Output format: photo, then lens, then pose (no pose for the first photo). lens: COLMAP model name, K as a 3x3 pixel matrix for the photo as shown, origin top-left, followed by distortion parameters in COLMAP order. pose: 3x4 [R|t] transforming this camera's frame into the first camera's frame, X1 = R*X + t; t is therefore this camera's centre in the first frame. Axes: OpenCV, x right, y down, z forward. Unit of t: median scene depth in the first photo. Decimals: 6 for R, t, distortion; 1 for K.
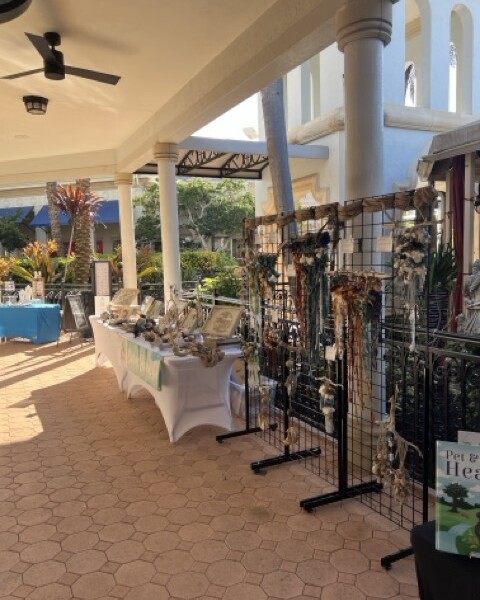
lens RADIAL K [[498.5, 0, 240.0], [0, 498.5, 300.0], [0, 0, 1]] dist [-0.009264, -0.009369]
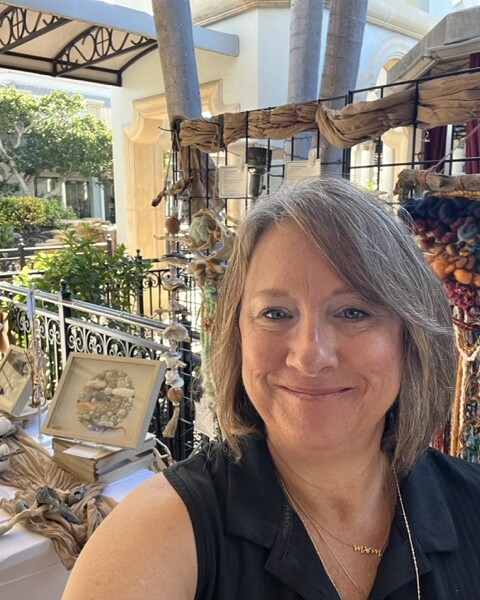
lens RADIAL K [[567.7, 0, 240.0], [0, 567.7, 300.0], [0, 0, 1]] dist [0.030638, 0.005879]
pose [[0.957474, -0.017061, 0.288015, -0.029480], [-0.005269, 0.997050, 0.076579, -0.031694], [-0.288471, -0.074840, 0.954559, 0.274864]]
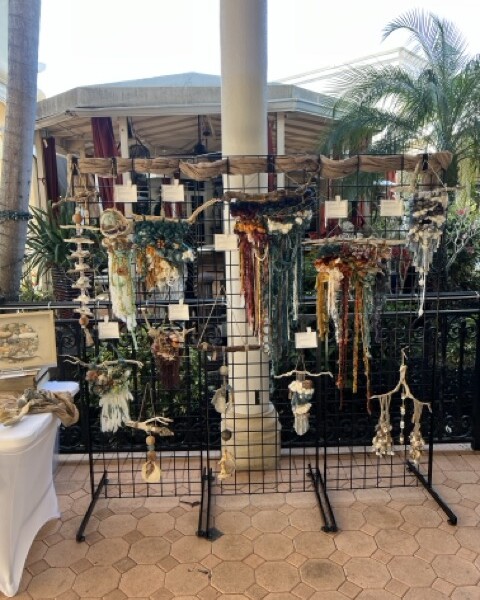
lens RADIAL K [[498.5, 0, 240.0], [0, 498.5, 300.0], [0, 0, 1]] dist [-0.009264, -0.009369]
pose [[0.467024, -0.134636, 0.873935, -0.204535], [0.085820, 0.990576, 0.106744, -0.019893], [-0.880070, 0.025149, 0.474177, 0.246121]]
